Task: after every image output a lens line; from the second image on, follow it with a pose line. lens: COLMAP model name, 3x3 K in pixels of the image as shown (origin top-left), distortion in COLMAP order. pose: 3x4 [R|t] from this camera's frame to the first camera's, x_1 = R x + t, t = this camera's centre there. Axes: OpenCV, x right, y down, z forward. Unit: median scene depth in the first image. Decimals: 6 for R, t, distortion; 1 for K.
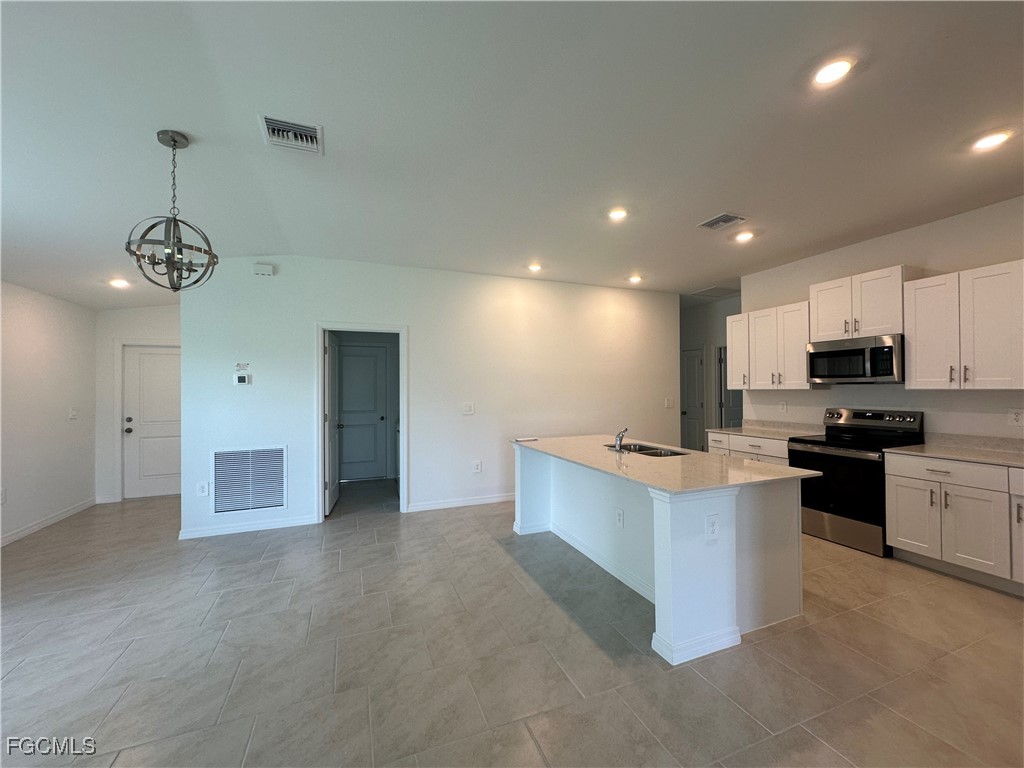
lens RADIAL K [[408.3, 0, 512.0], [0, 408.3, 384.0], [0, 0, 1]] dist [-0.001752, -0.000023]
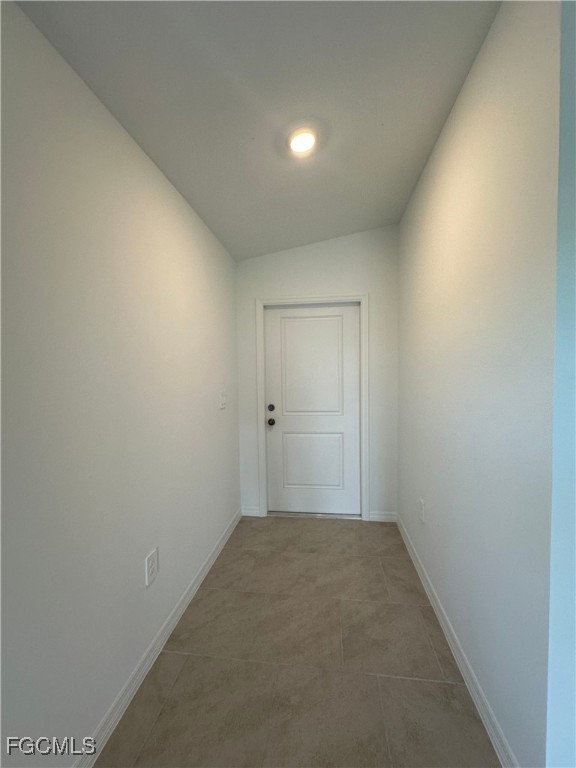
lens RADIAL K [[310.8, 0, 288.0], [0, 310.8, 384.0], [0, 0, 1]] dist [-0.000823, -0.000134]
pose [[0.872384, 0.016140, -0.488554, -0.645234], [0.015744, 0.998009, 0.061083, 0.010172], [0.488567, -0.060980, 0.870393, 0.530462]]
